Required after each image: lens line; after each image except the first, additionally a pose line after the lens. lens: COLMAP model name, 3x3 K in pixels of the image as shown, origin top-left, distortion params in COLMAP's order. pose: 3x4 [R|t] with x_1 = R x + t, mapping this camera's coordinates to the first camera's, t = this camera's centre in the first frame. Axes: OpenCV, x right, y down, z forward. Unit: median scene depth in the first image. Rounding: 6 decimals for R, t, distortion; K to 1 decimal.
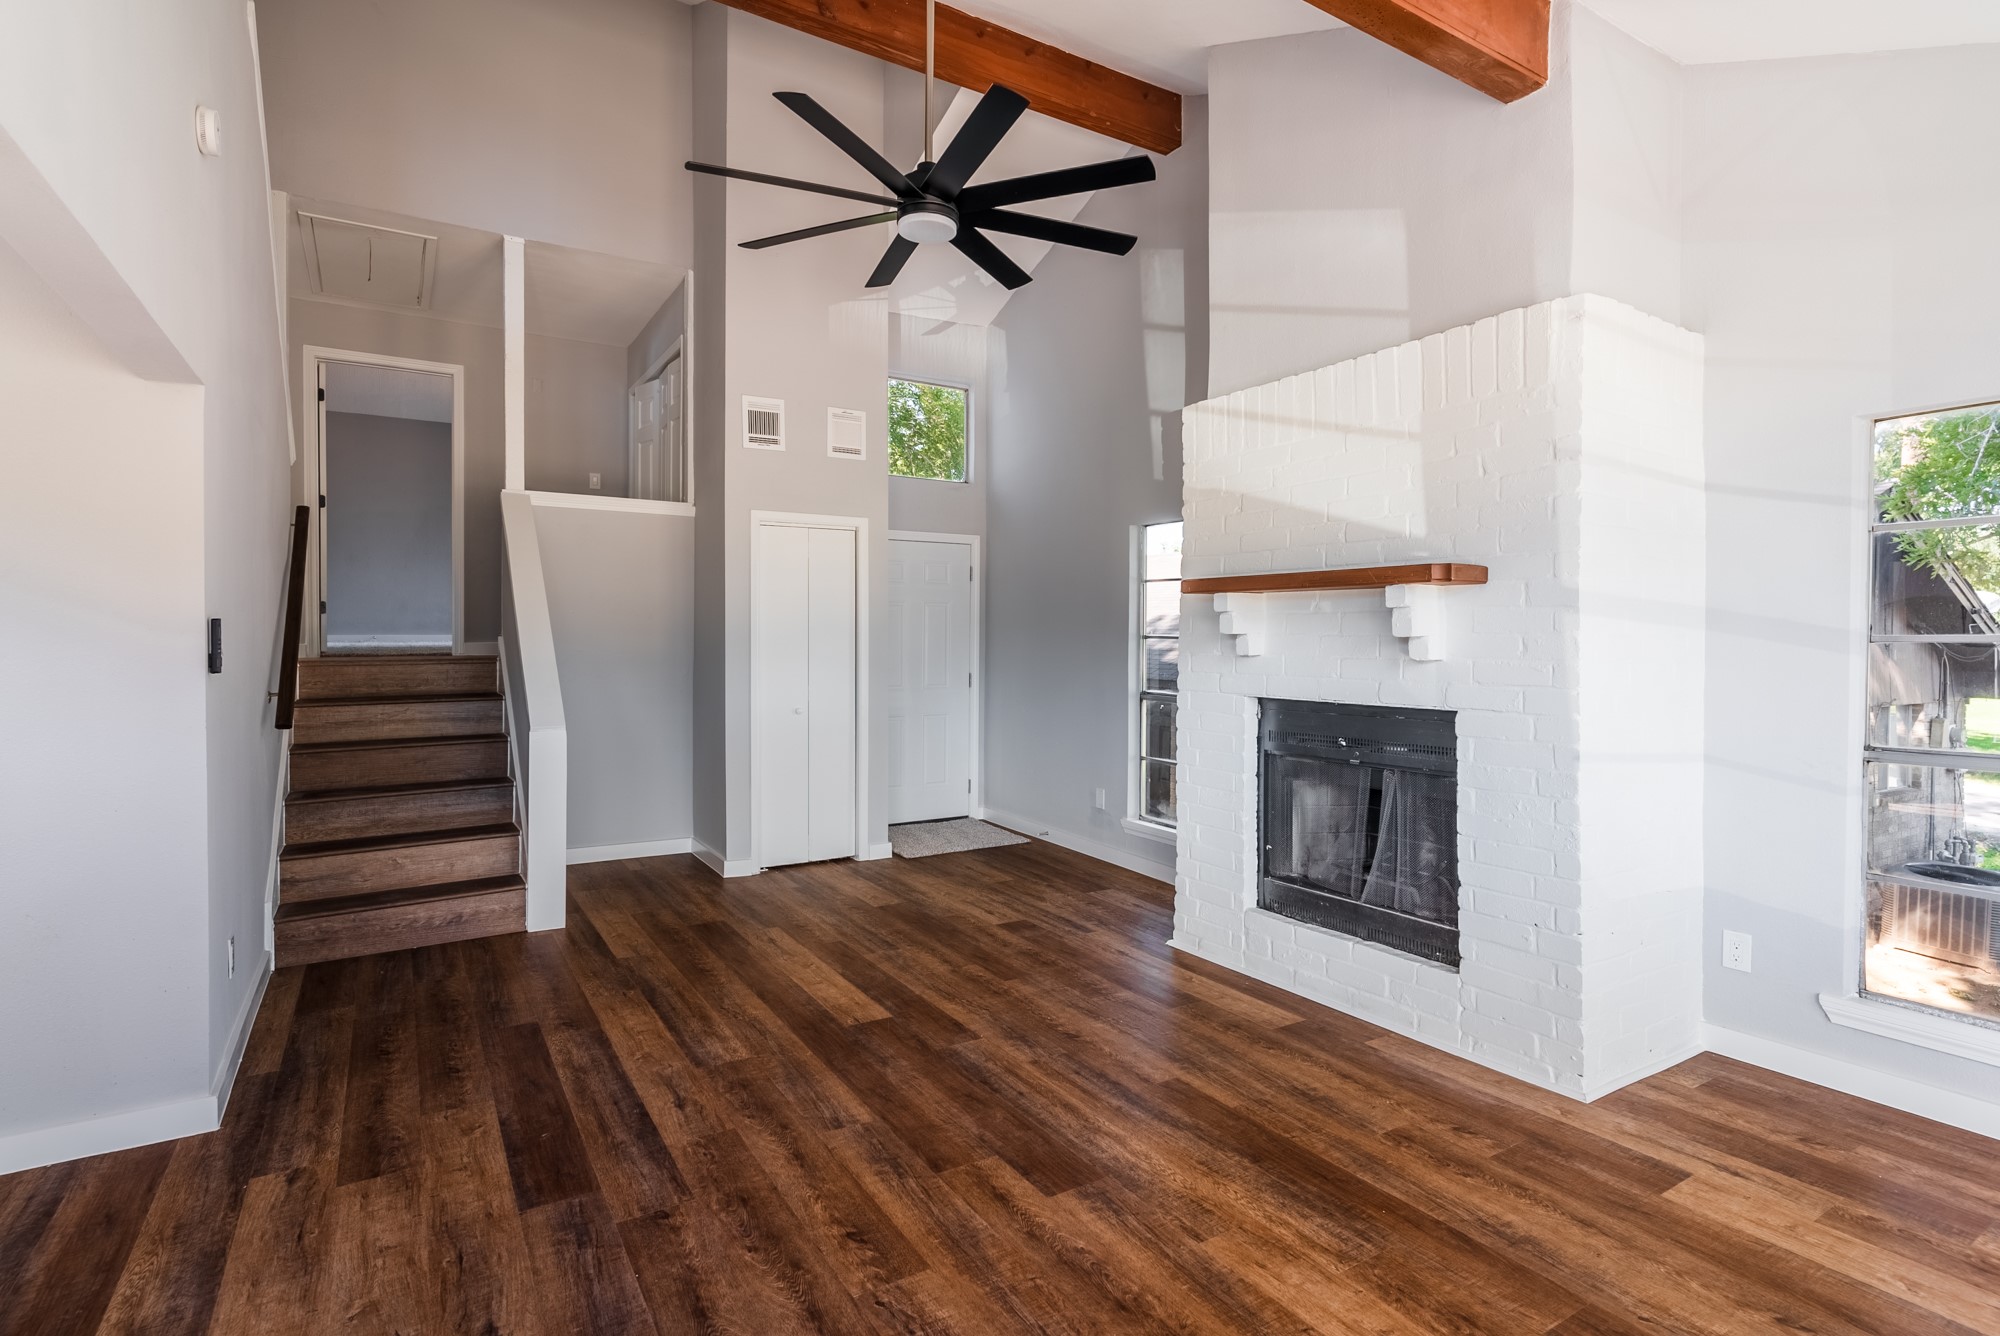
lens RADIAL K [[974.8, 0, 994.4], [0, 974.8, 665.7], [0, 0, 1]] dist [0.004164, -0.000838]
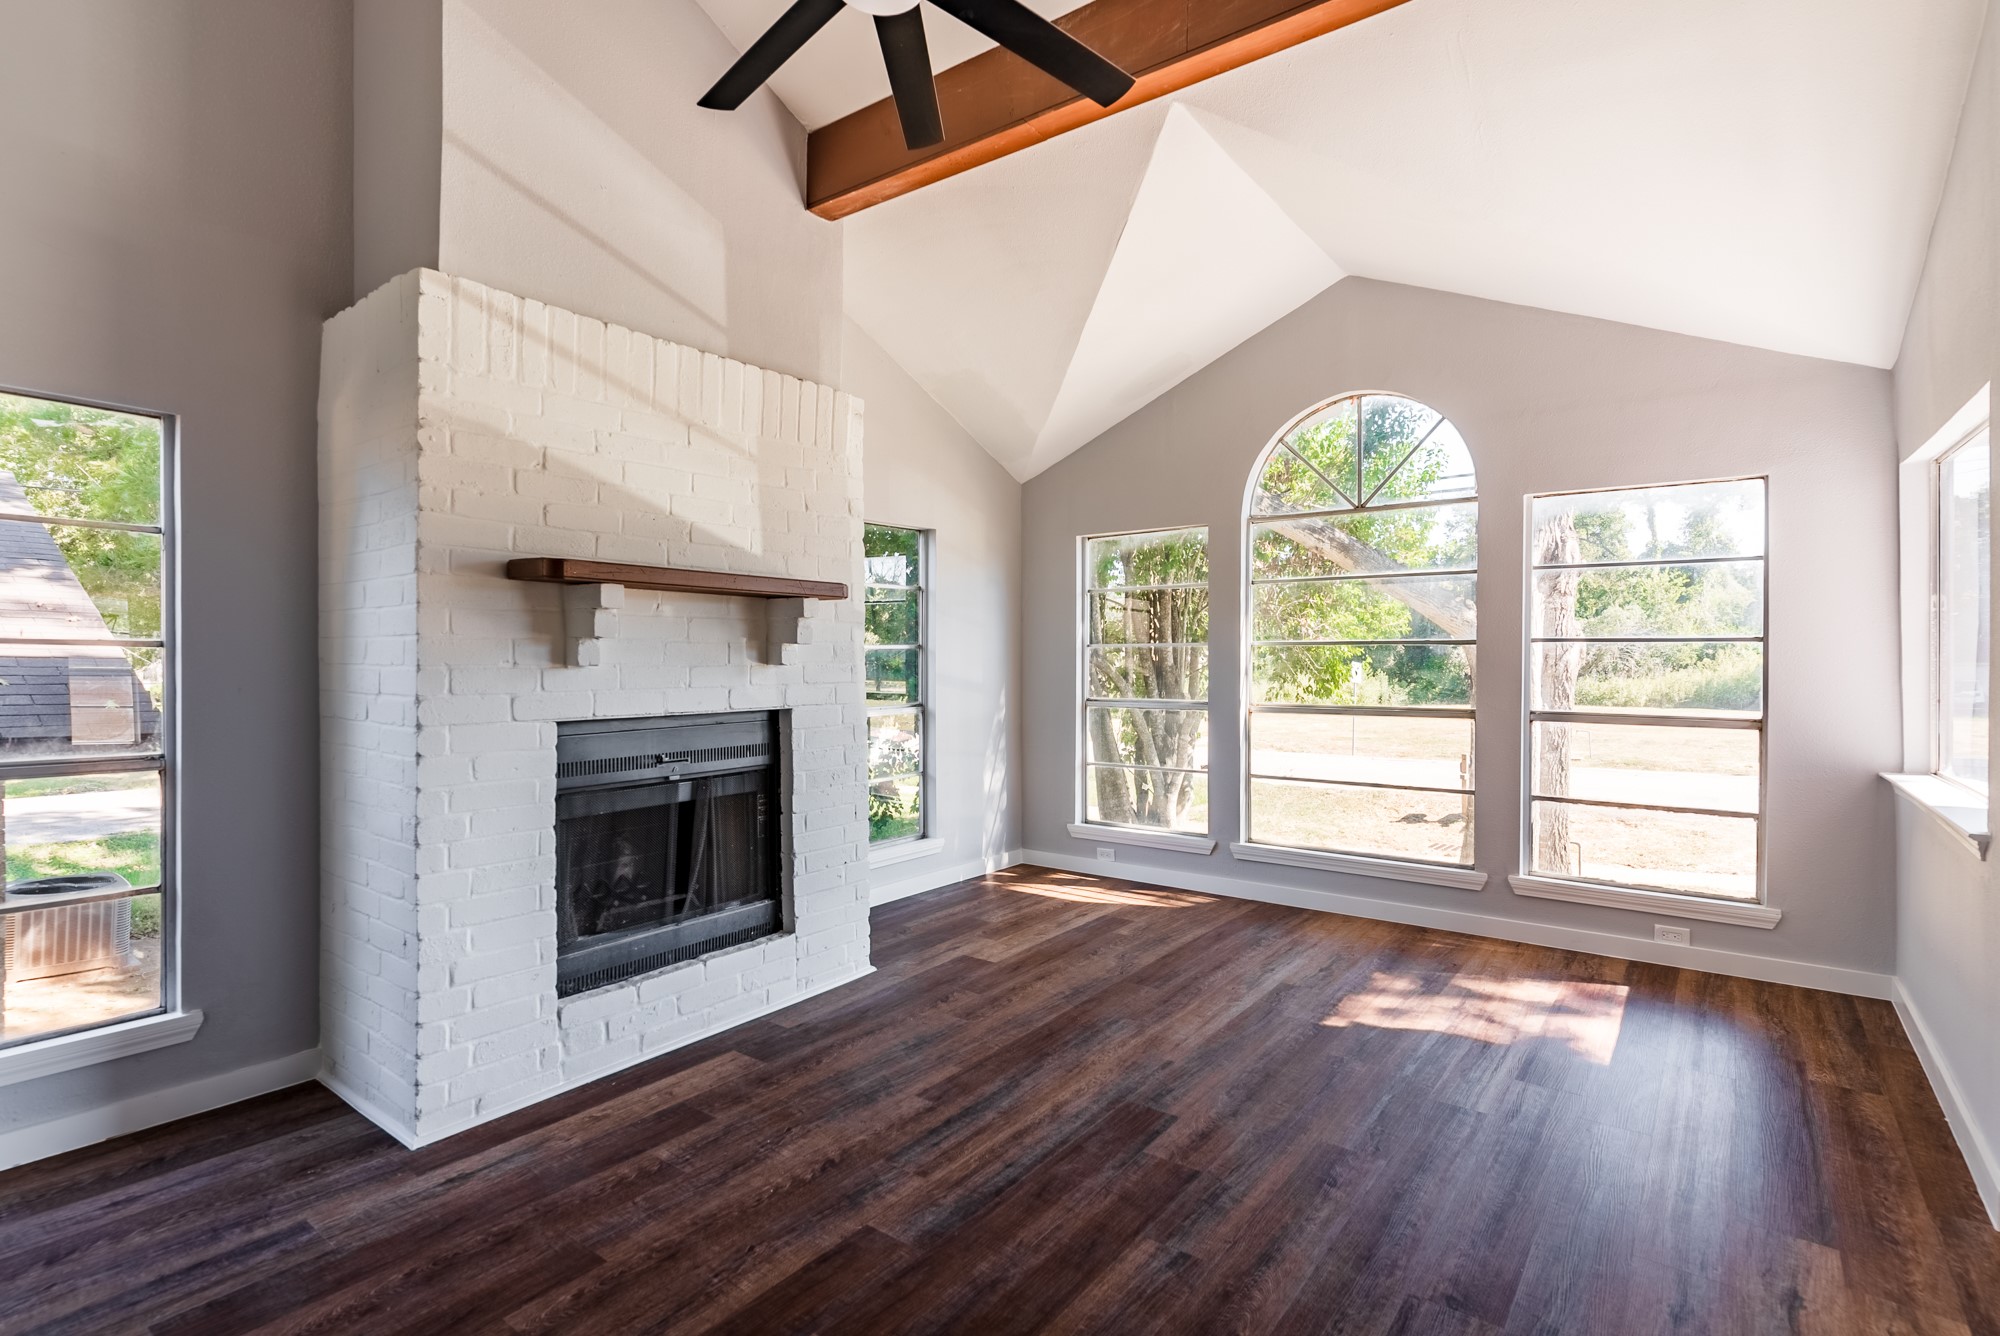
lens RADIAL K [[974.8, 0, 1024.1], [0, 974.8, 679.0], [0, 0, 1]] dist [0.004164, -0.000838]
pose [[-0.381217, -0.030726, 0.923975, -0.717793], [0.019290, 0.998966, 0.041178, -0.030905], [-0.924284, 0.033522, -0.380229, 1.212255]]
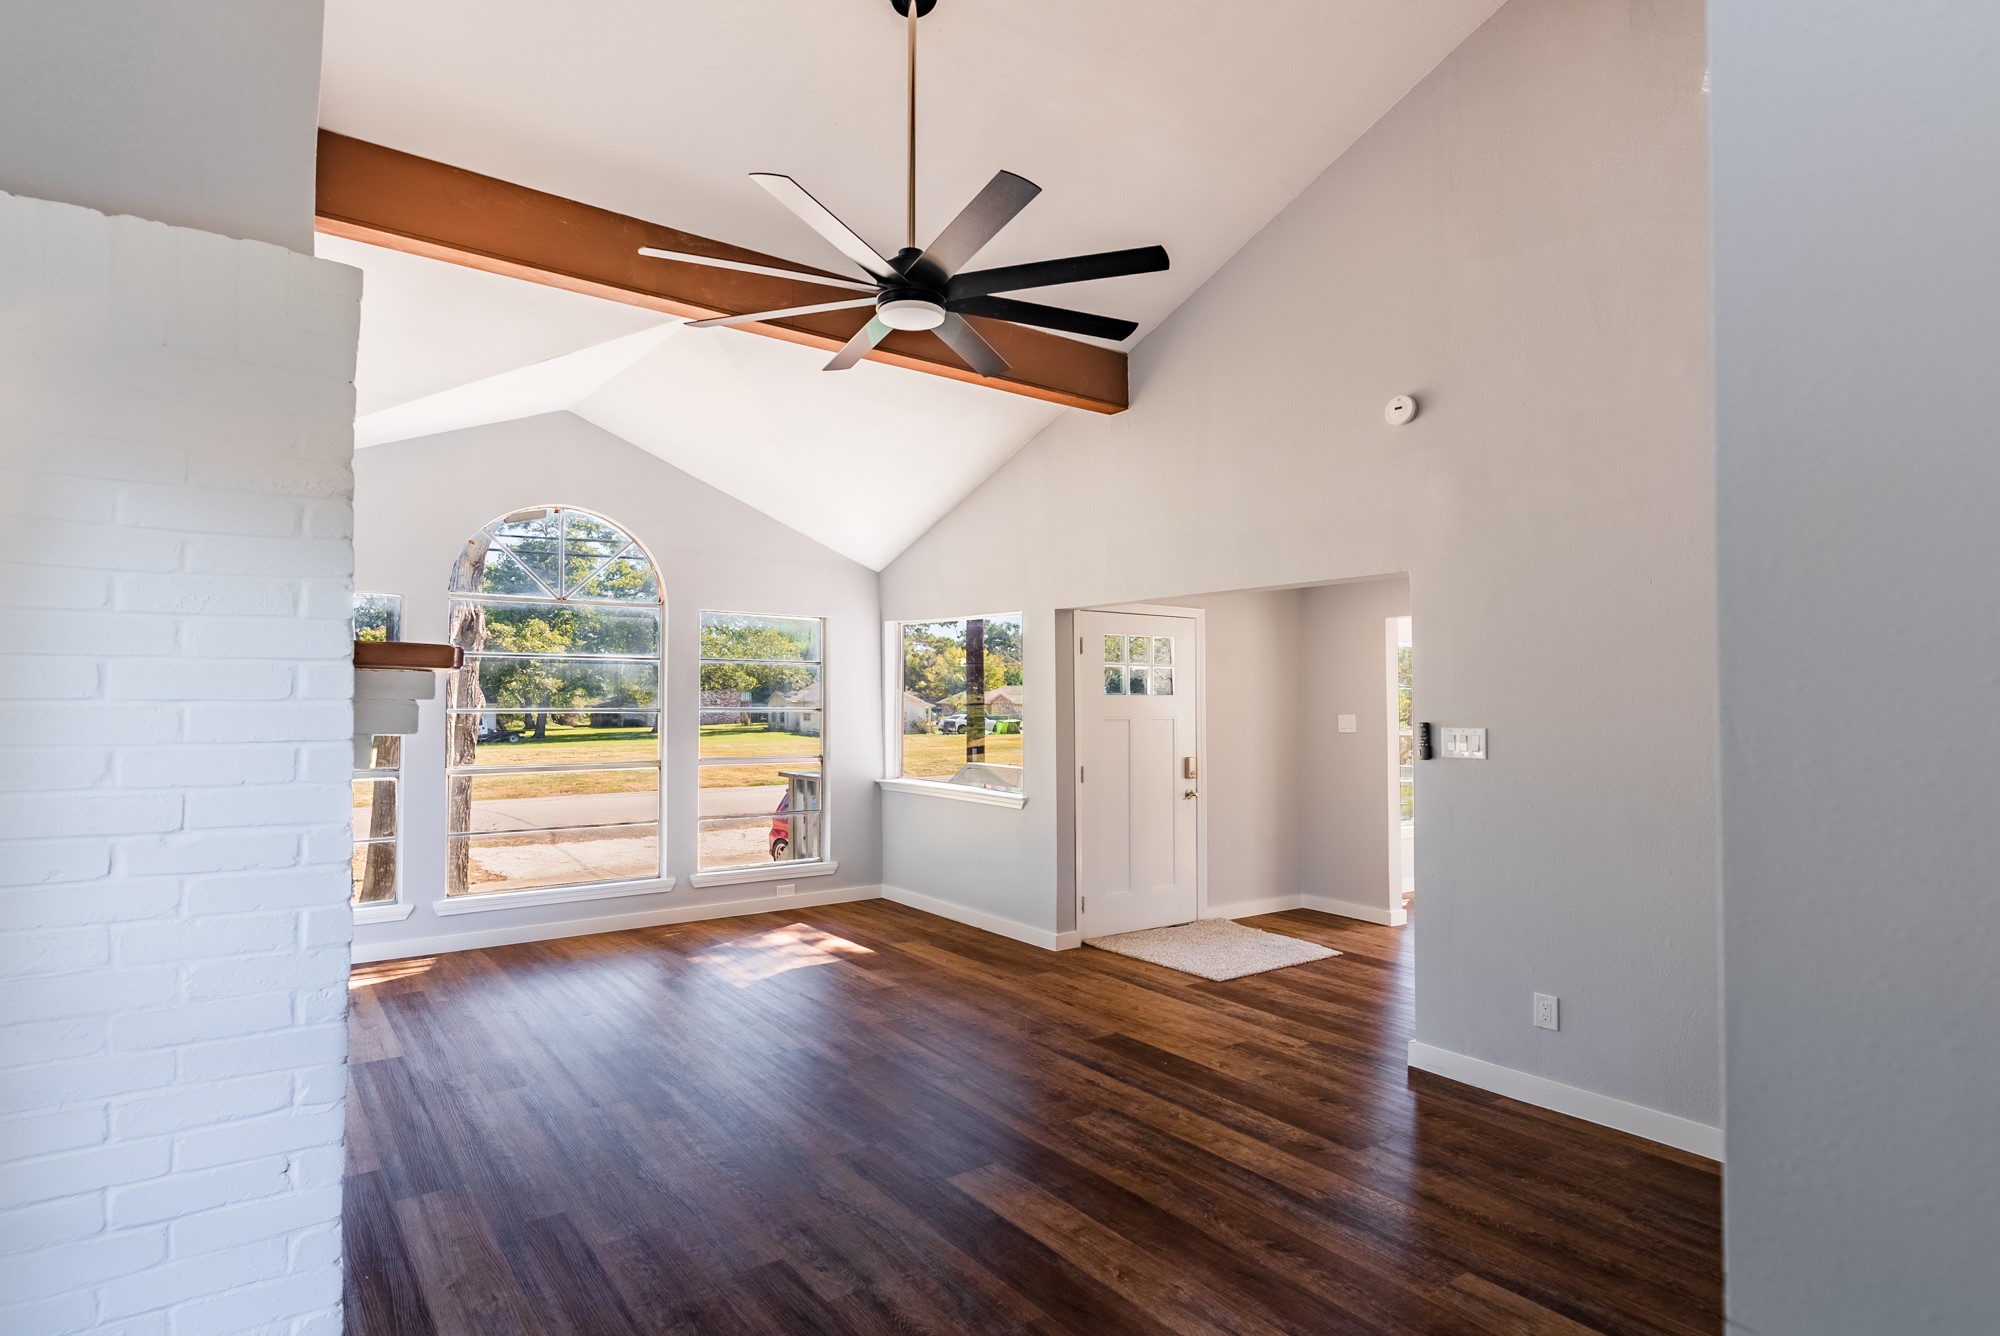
lens RADIAL K [[1037.5, 0, 1000.2], [0, 1037.5, 673.2], [0, 0, 1]] dist [0.004509, 0.000603]
pose [[-0.995895, -0.014008, -0.089429, -0.075530], [-0.014120, 0.999900, 0.000618, -0.056803], [0.089412, 0.001878, -0.995993, 2.051557]]
